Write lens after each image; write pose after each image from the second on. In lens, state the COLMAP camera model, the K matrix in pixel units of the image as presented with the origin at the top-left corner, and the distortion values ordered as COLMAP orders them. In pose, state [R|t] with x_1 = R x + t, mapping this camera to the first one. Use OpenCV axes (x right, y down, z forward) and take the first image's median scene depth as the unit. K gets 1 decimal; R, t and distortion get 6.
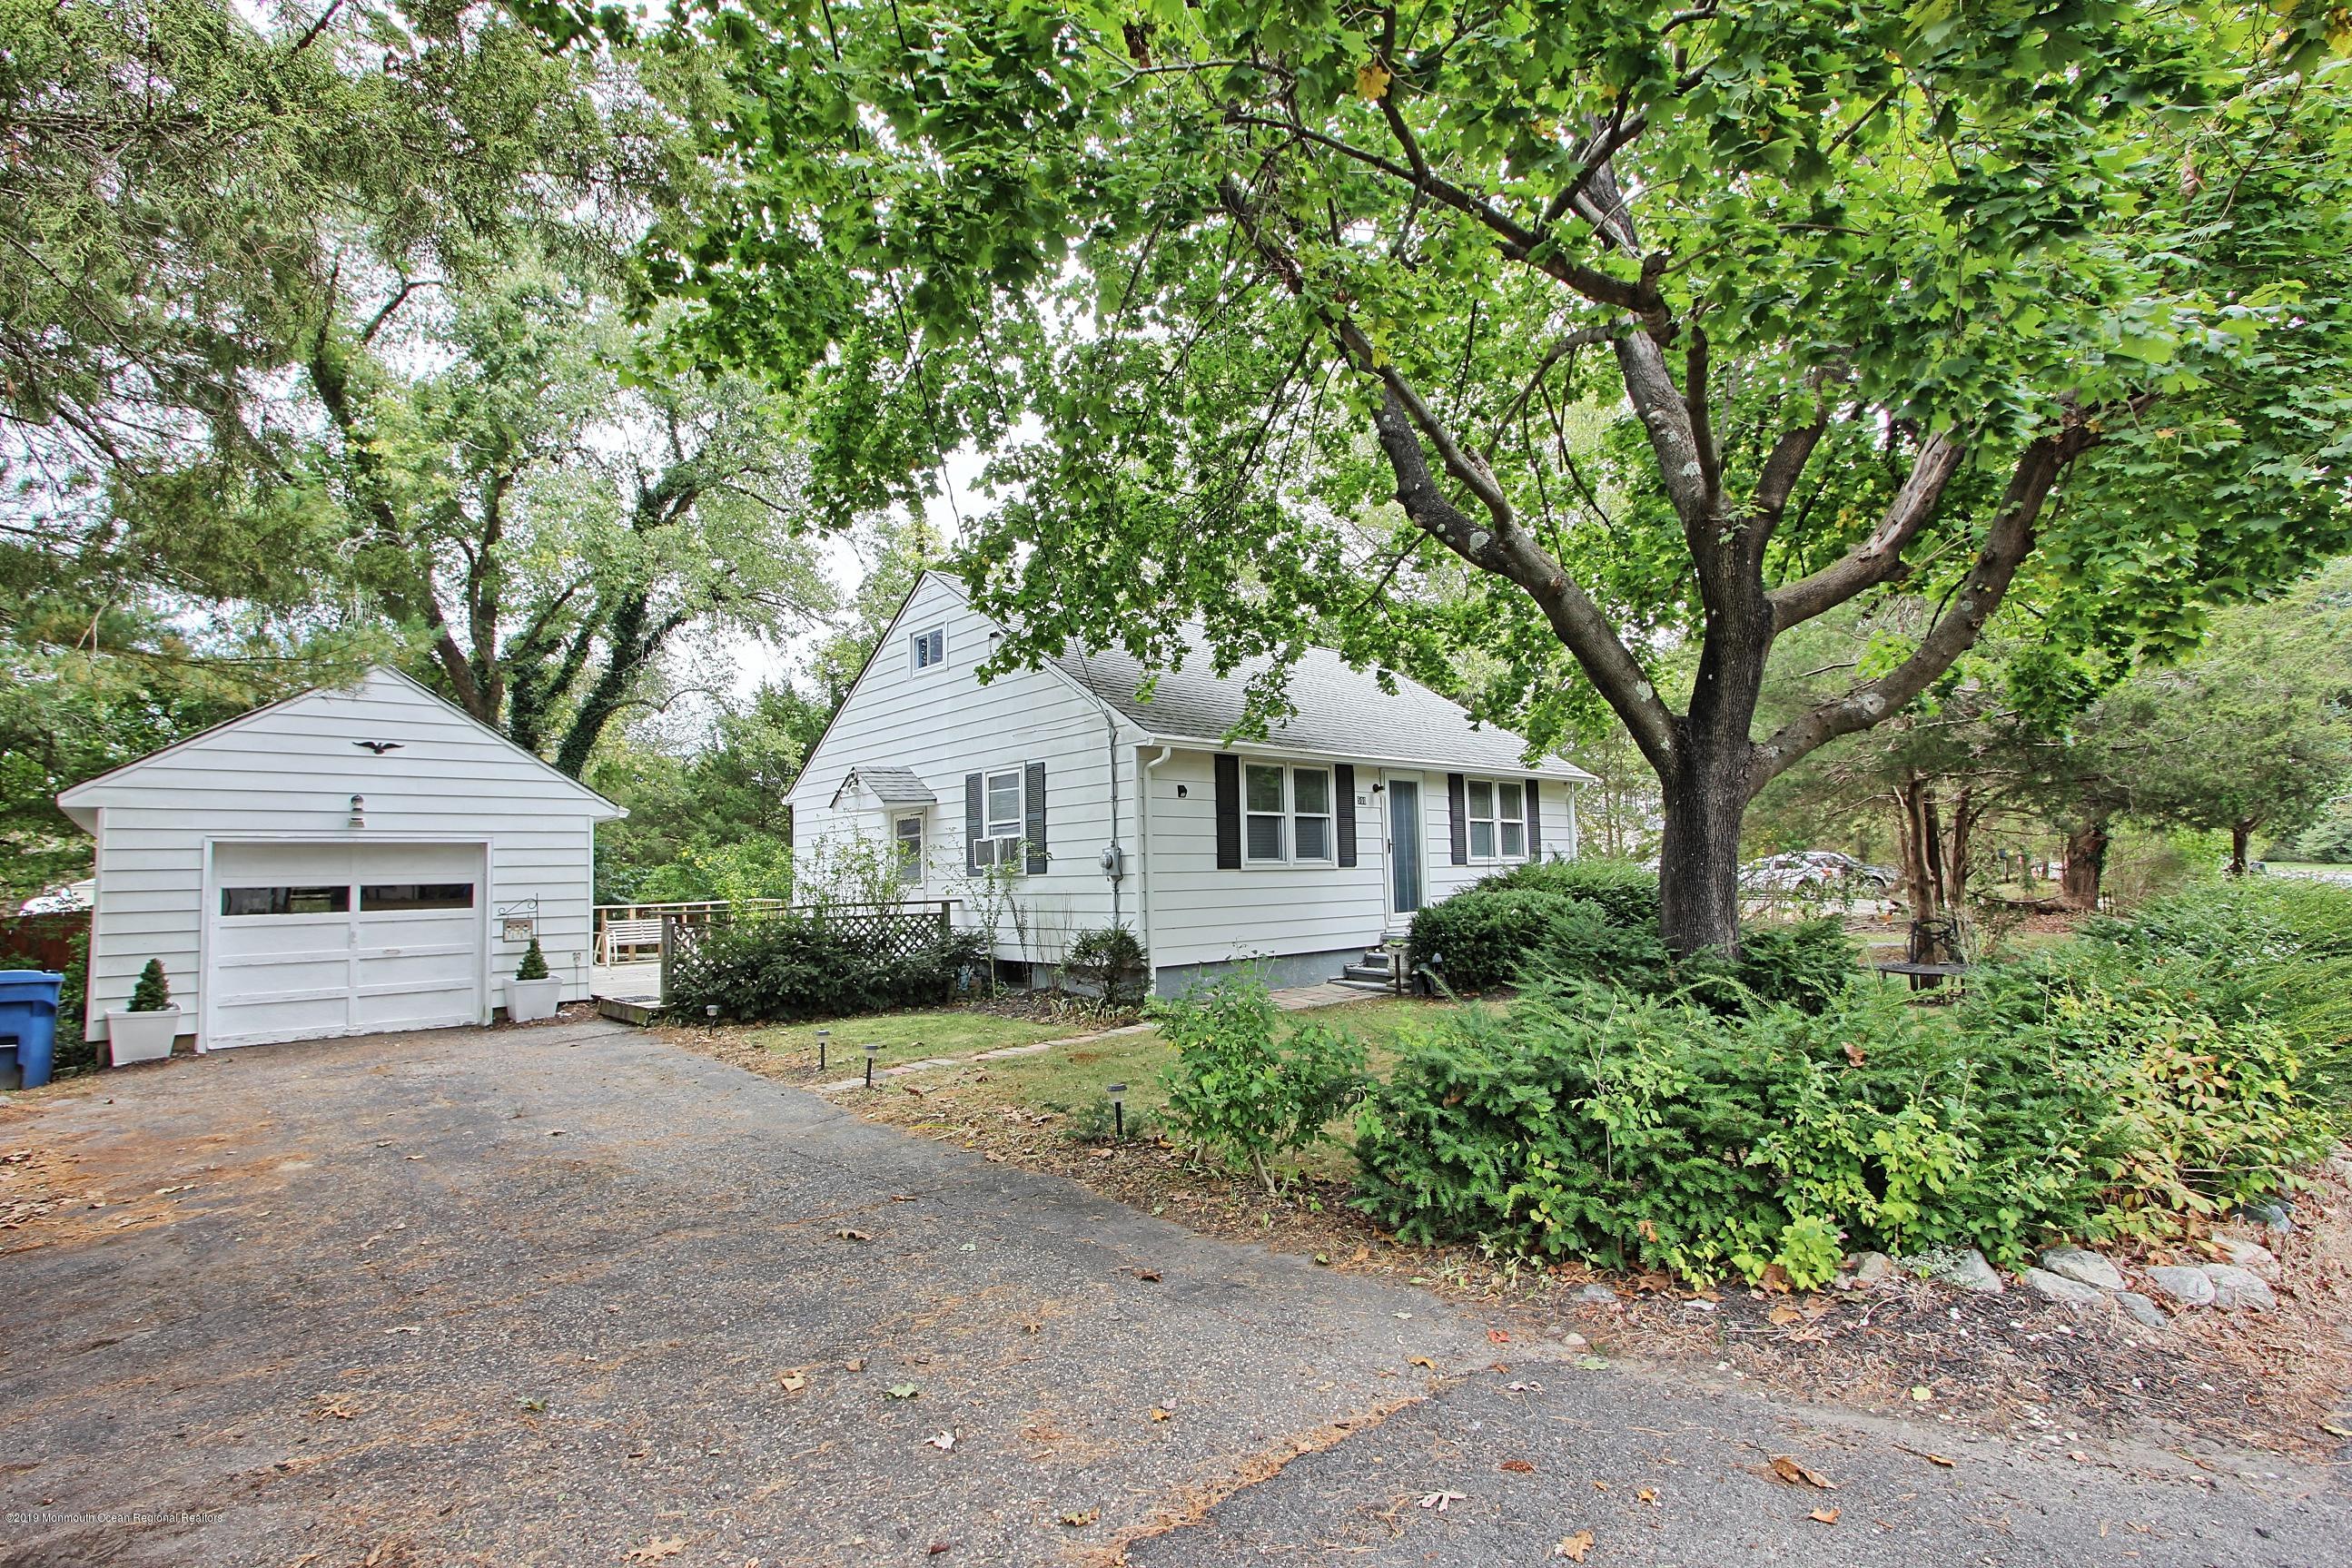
lens RADIAL K [[1089.4, 0, 1168.3], [0, 1089.4, 791.3], [0, 0, 1]] dist [-0.017733, 0.003848]
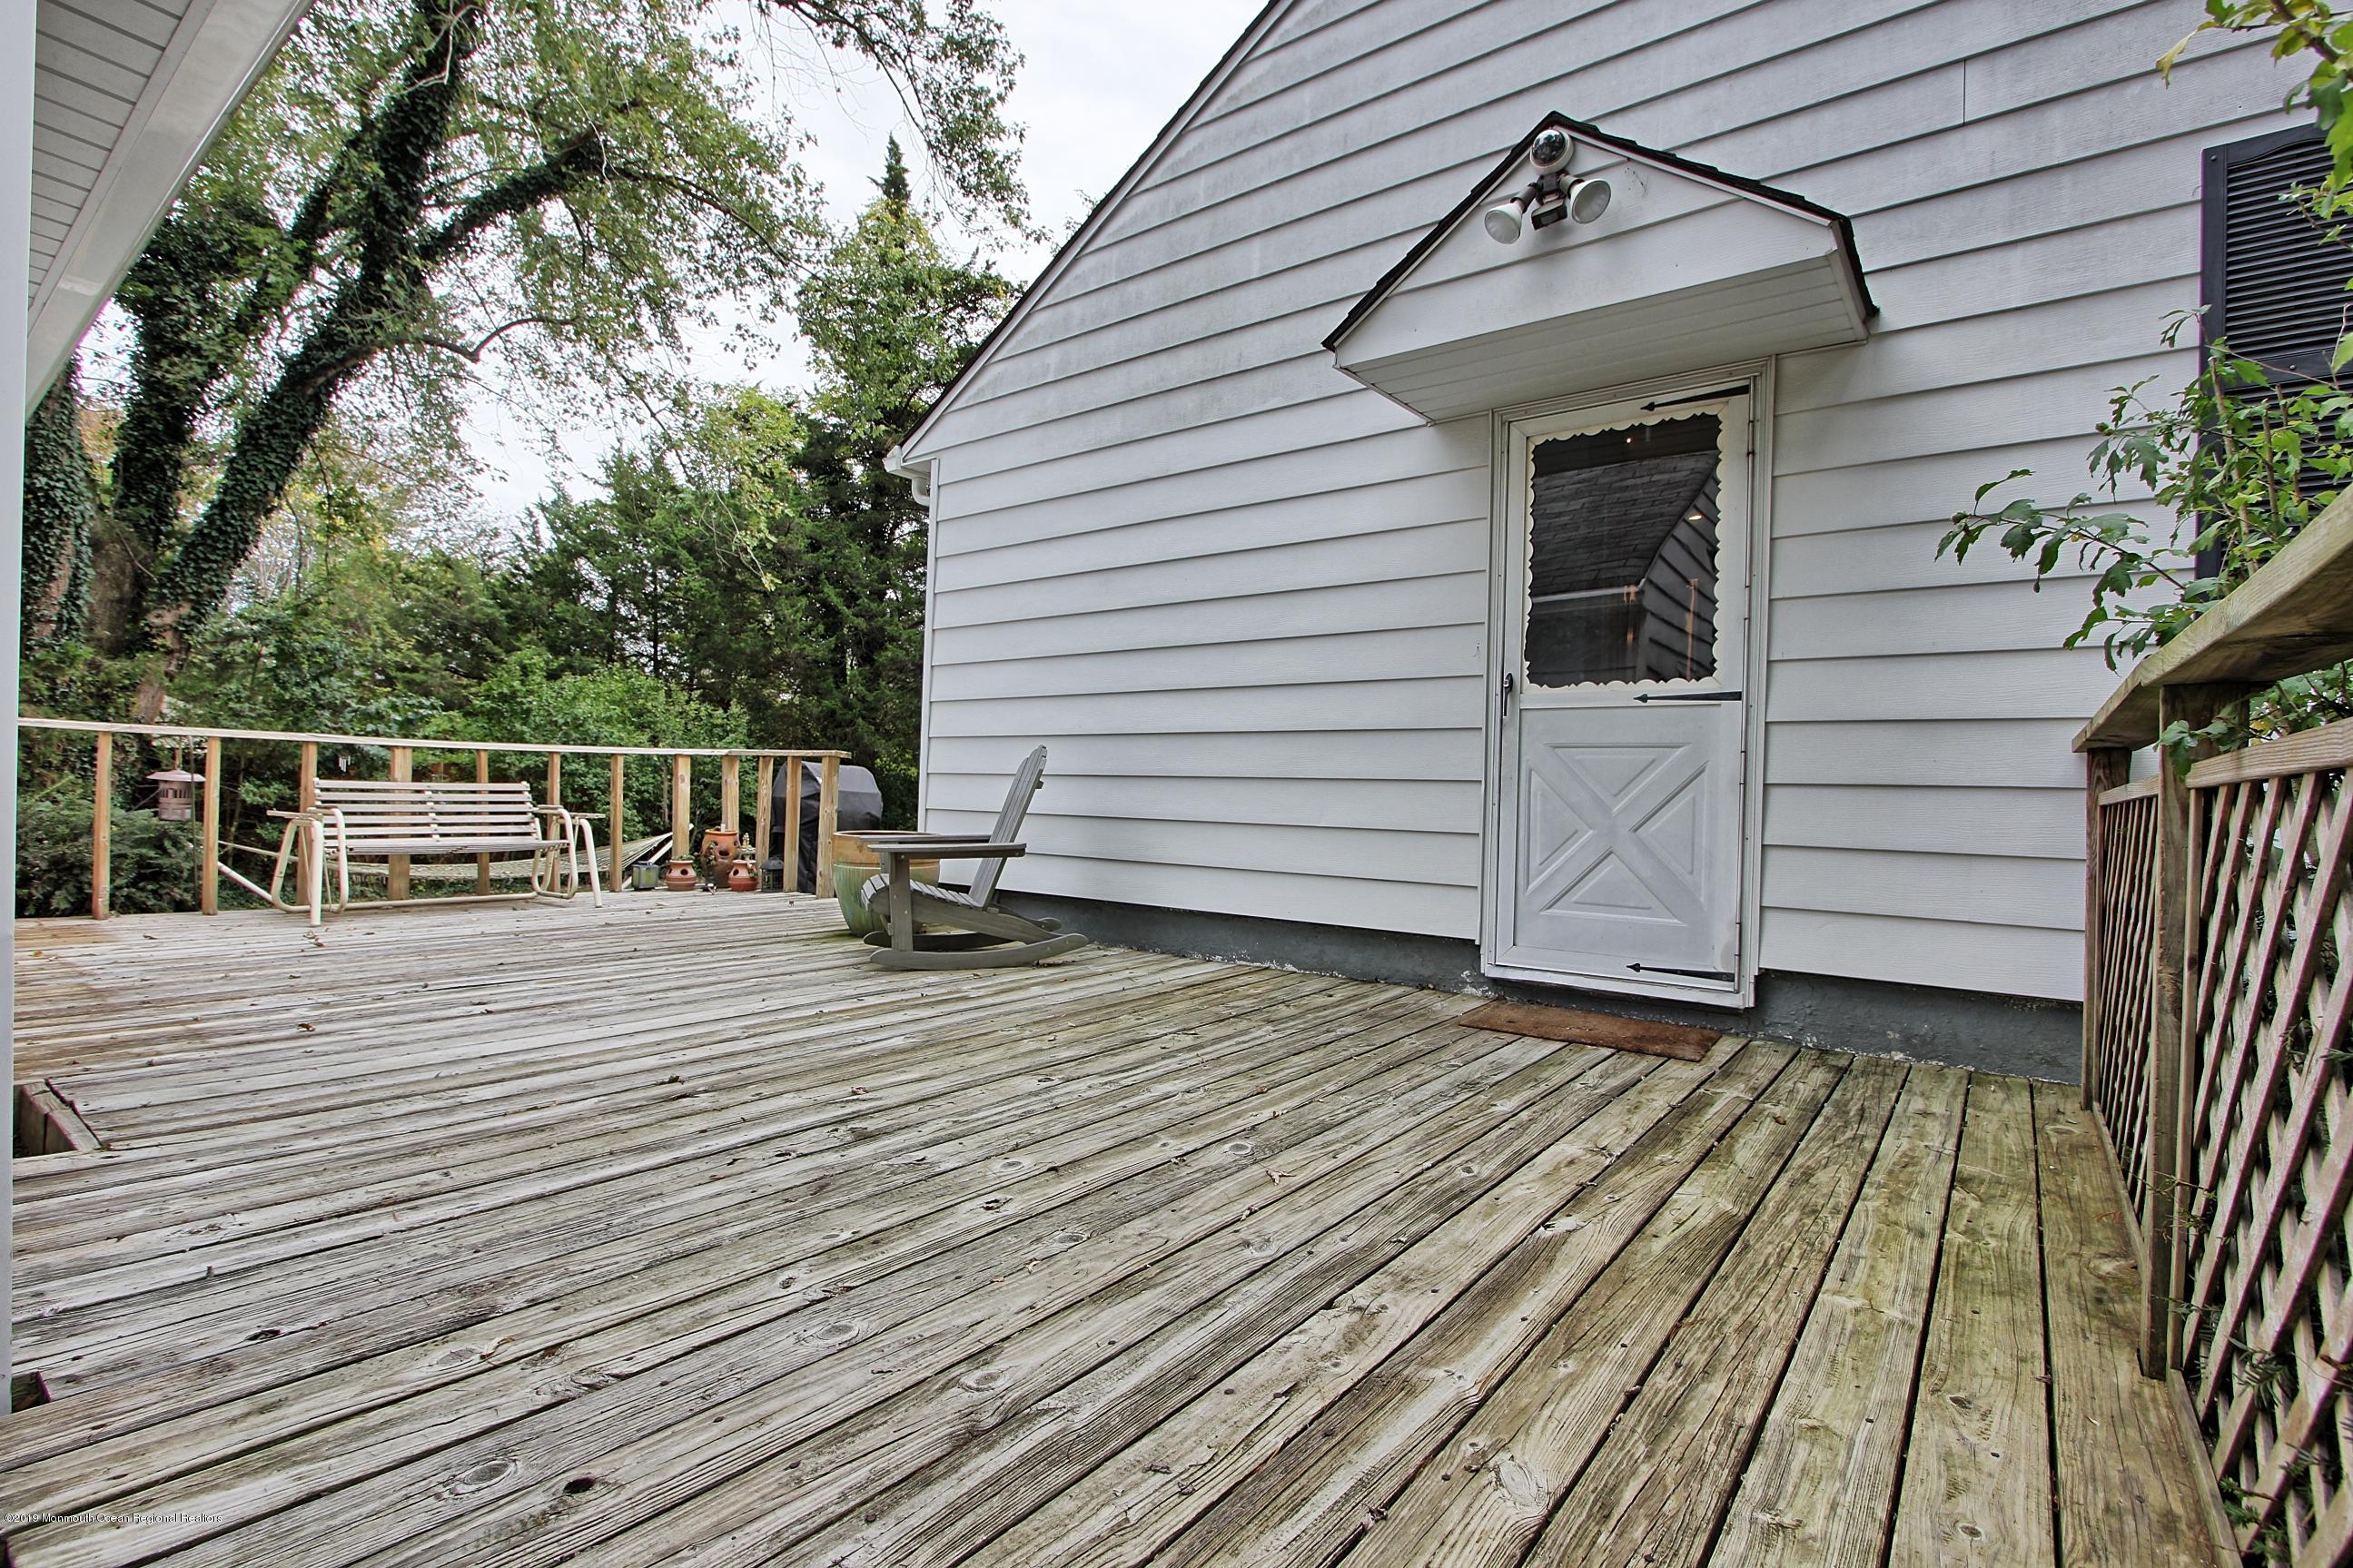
lens RADIAL K [[1089.8, 0, 1168.8], [0, 1089.8, 791.3], [0, 0, 1]] dist [-0.017733, 0.003848]
pose [[0.984926, 0.050116, 0.165558, -0.442683], [-0.062788, 0.995411, 0.072213, 0.115378], [-0.161180, -0.081519, 0.983553, 0.886393]]
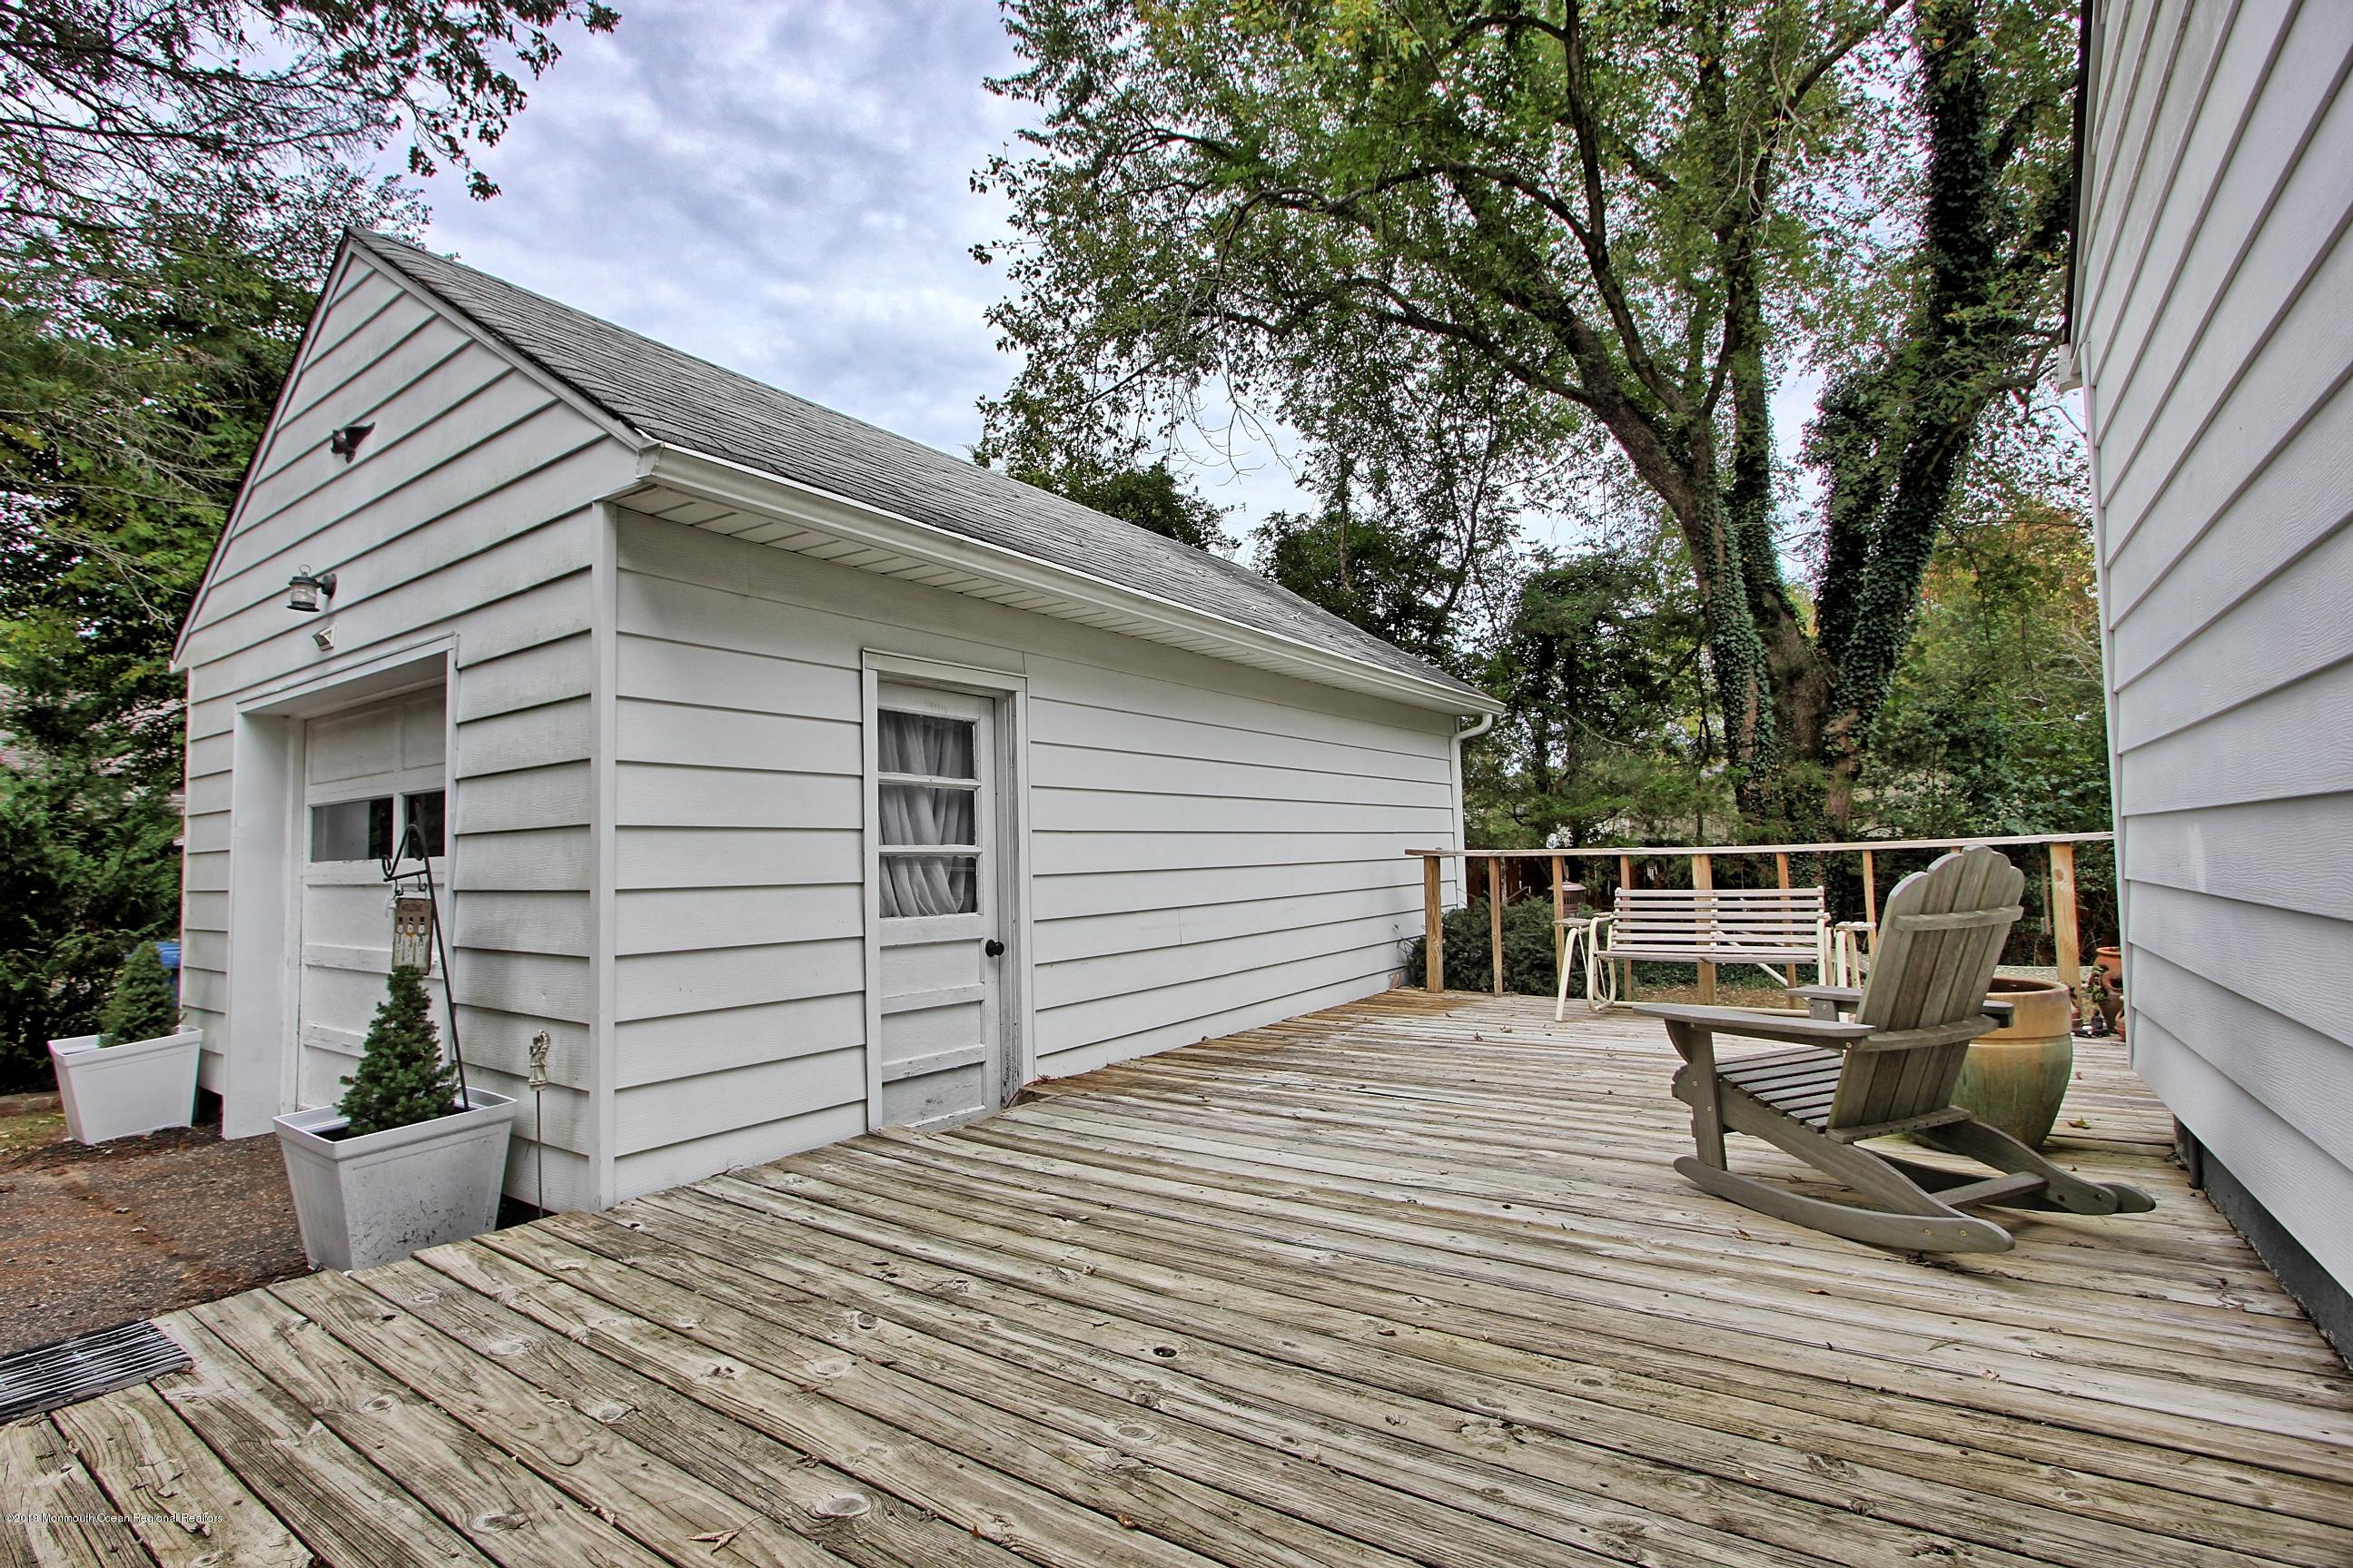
lens RADIAL K [[1089.8, 0, 1168.8], [0, 1089.8, 791.3], [0, 0, 1]] dist [-0.017733, 0.003848]
pose [[0.213946, -0.037507, -0.976125, -0.252538], [0.094823, 0.995341, -0.017462, 0.107824], [0.972232, -0.088823, 0.216505, 1.083945]]
